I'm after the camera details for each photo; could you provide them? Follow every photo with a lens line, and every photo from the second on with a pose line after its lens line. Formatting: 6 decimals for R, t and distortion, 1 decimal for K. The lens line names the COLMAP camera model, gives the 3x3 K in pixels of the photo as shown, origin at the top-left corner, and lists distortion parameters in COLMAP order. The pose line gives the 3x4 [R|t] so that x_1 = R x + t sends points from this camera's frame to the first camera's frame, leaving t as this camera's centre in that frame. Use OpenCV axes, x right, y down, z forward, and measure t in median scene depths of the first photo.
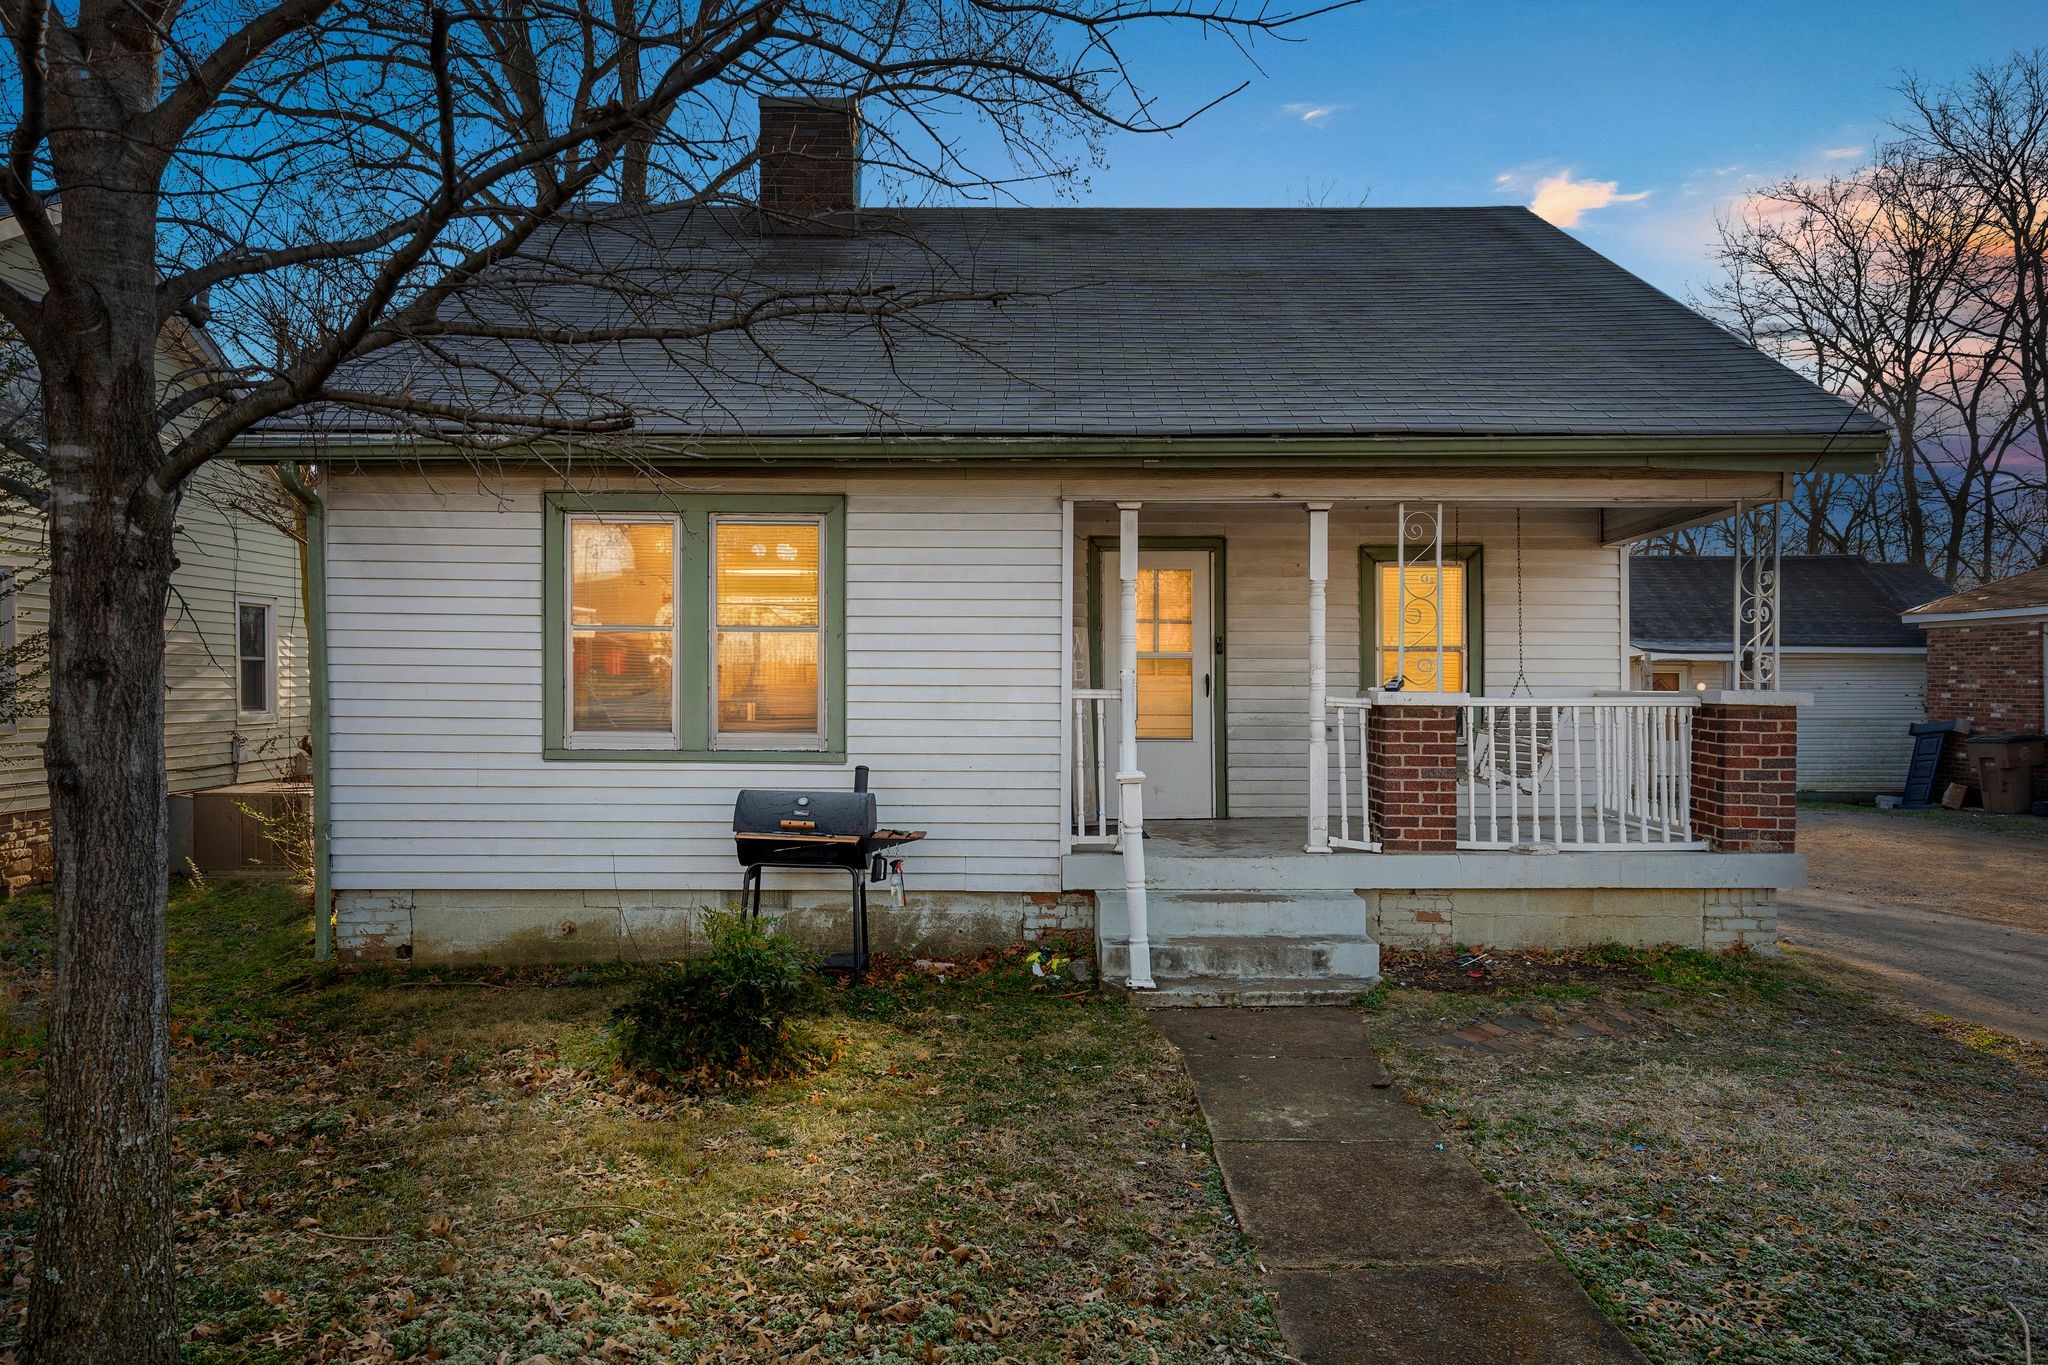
lens RADIAL K [[1338.0, 0, 1005.8], [0, 1338.0, 698.3], [0, 0, 1]] dist [-0.002945, -0.001378]
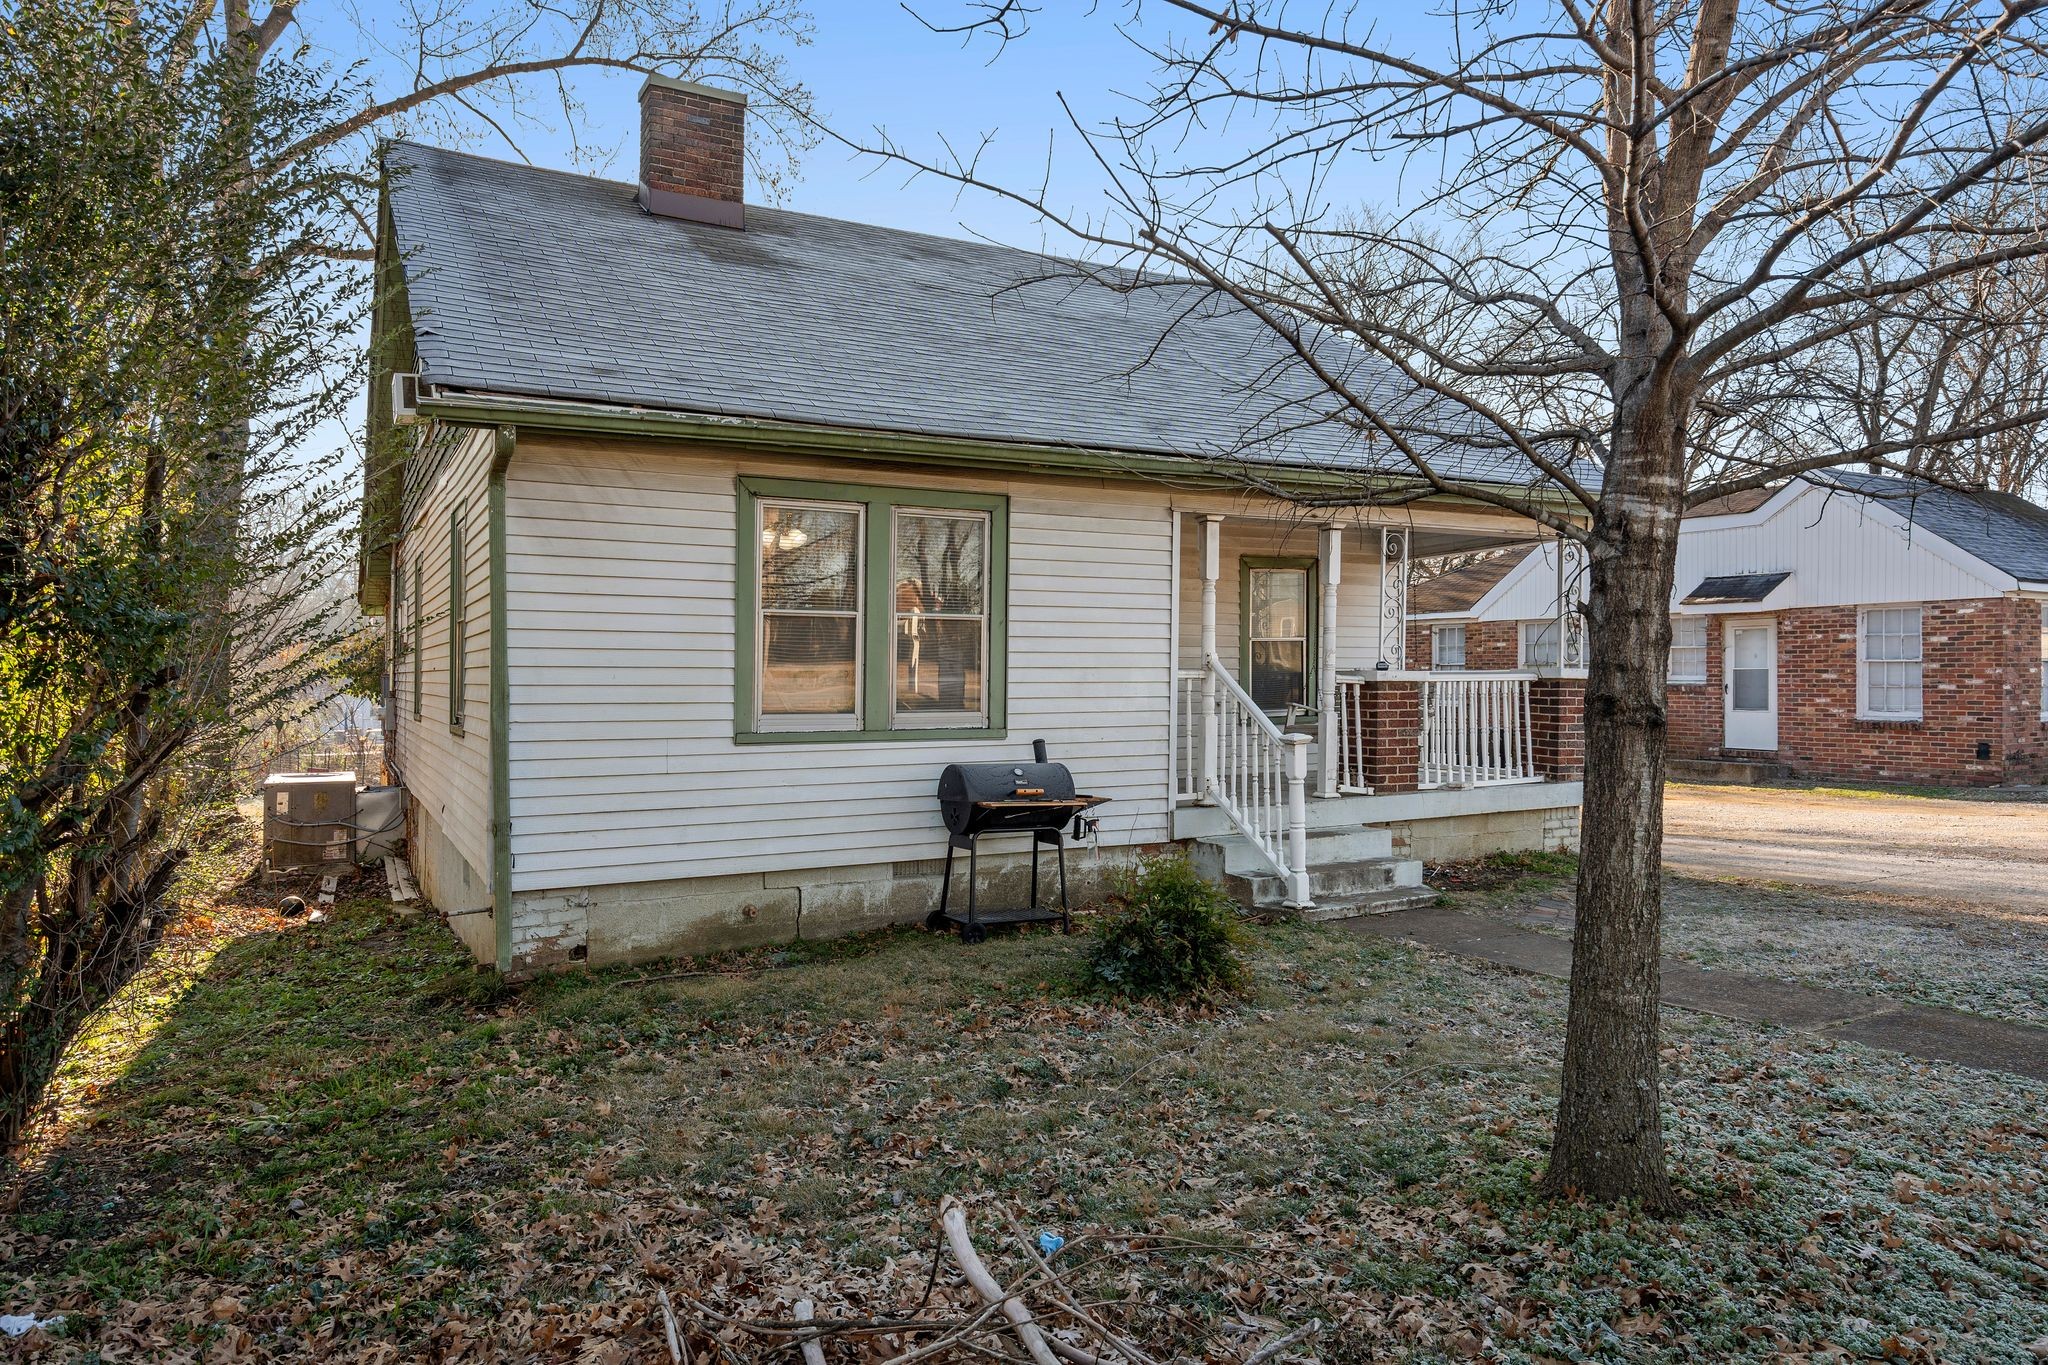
lens RADIAL K [[1338.0, 0, 969.5], [0, 1338.0, 683.1], [0, 0, 1]] dist [-0.002945, -0.001378]
pose [[0.883334, -0.009882, 0.468640, -0.668664], [0.012918, 0.999911, -0.003265, 0.006299], [-0.468566, 0.008938, 0.883383, 0.038034]]
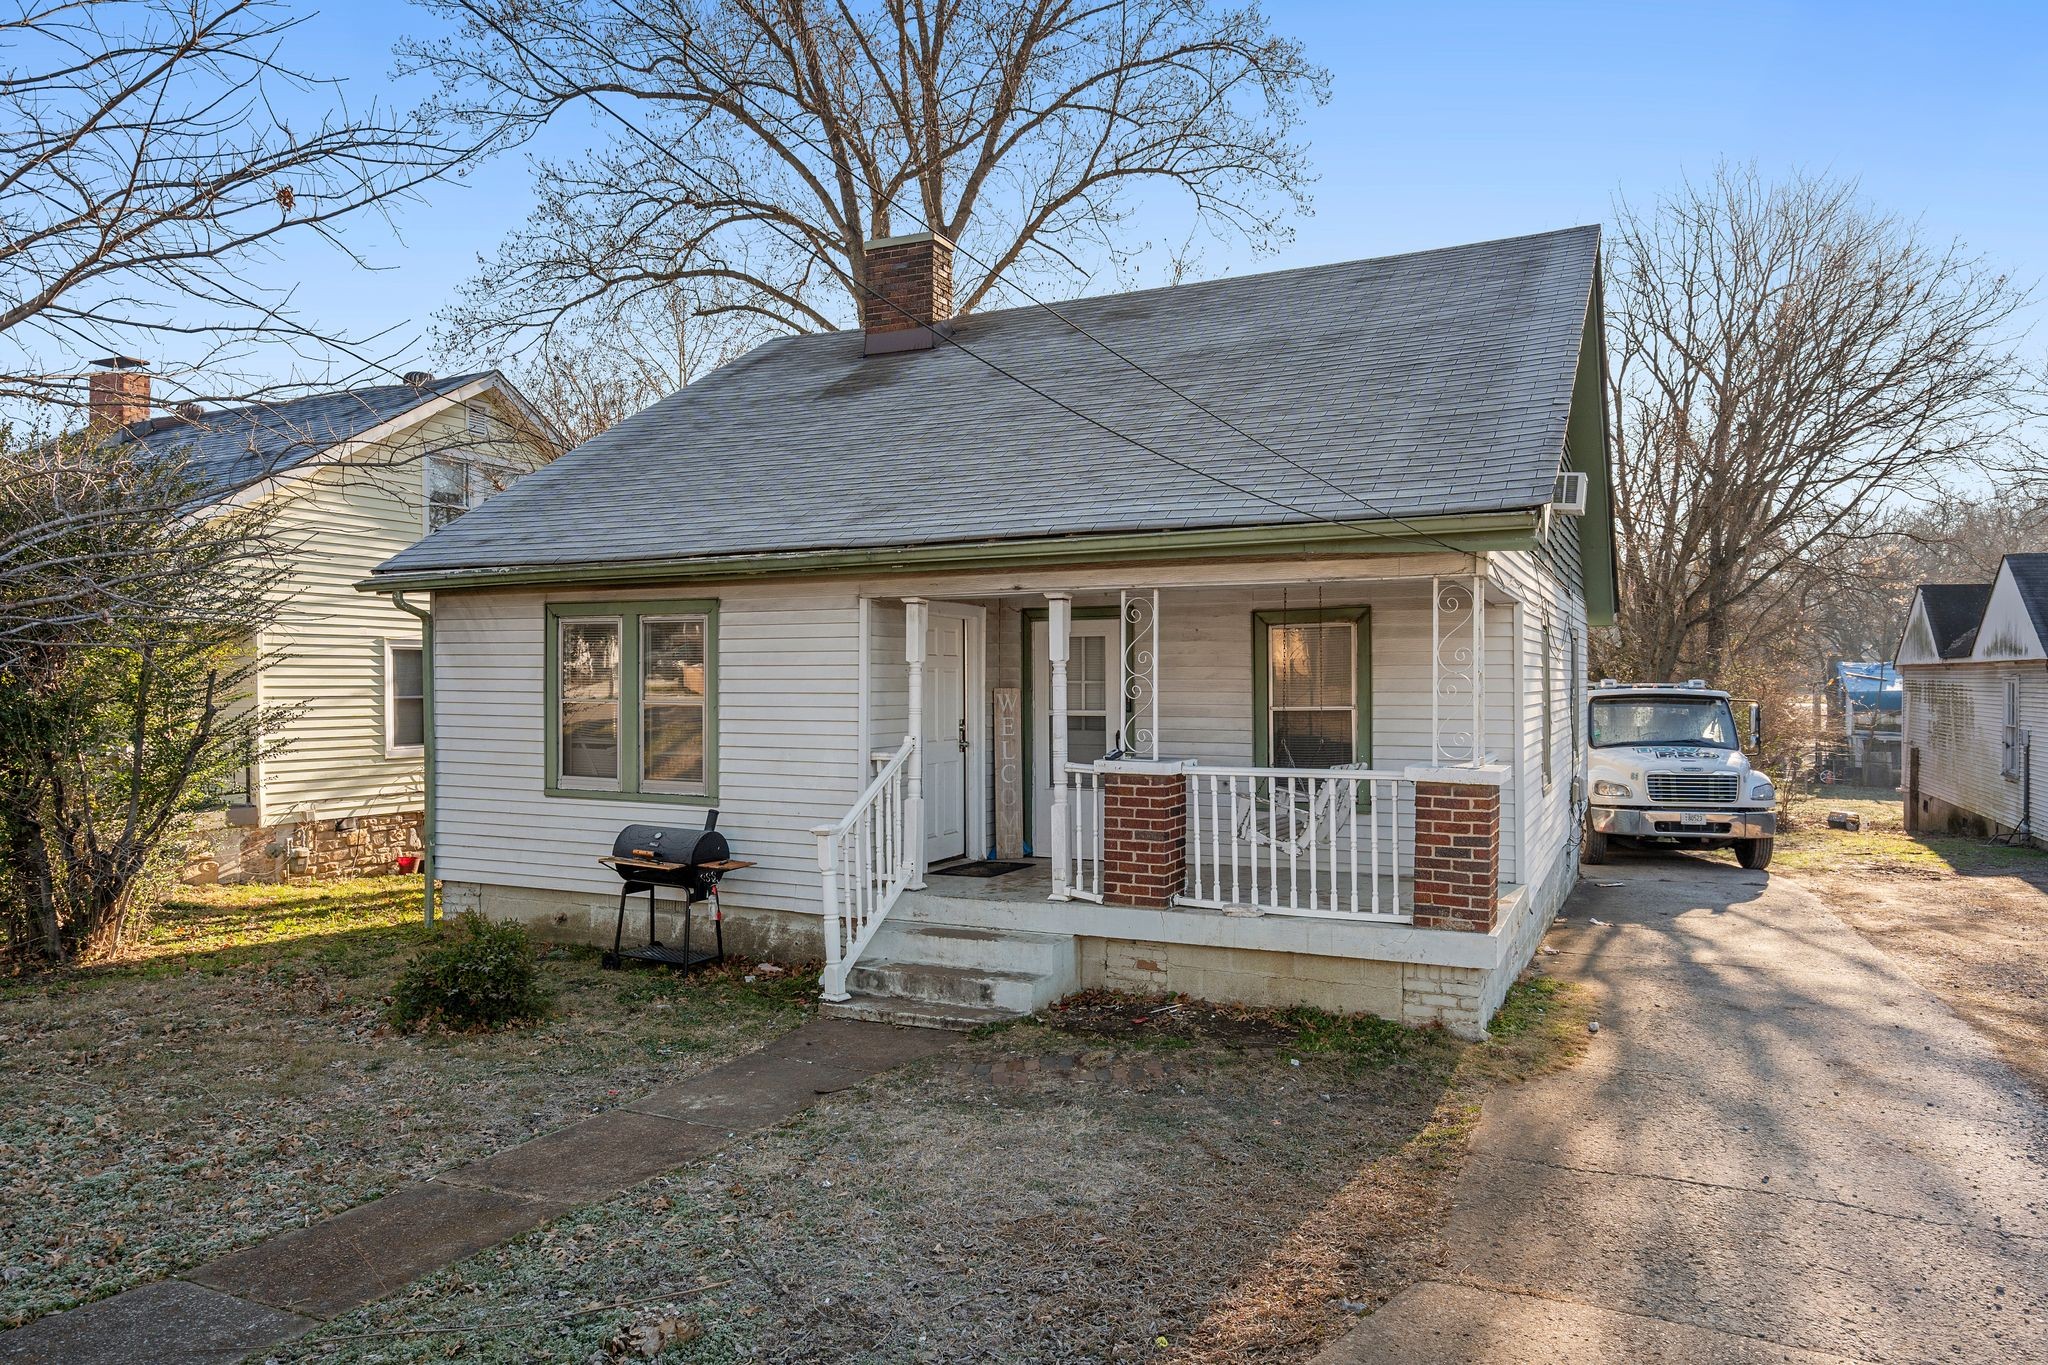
lens RADIAL K [[1338.0, 0, 1025.0], [0, 1338.0, 678.4], [0, 0, 1]] dist [-0.002945, -0.001378]
pose [[0.902147, -0.004005, -0.431410, 0.703818], [-0.001800, 0.999913, -0.013046, -0.058372], [0.431425, 0.012546, 0.902062, -0.038740]]
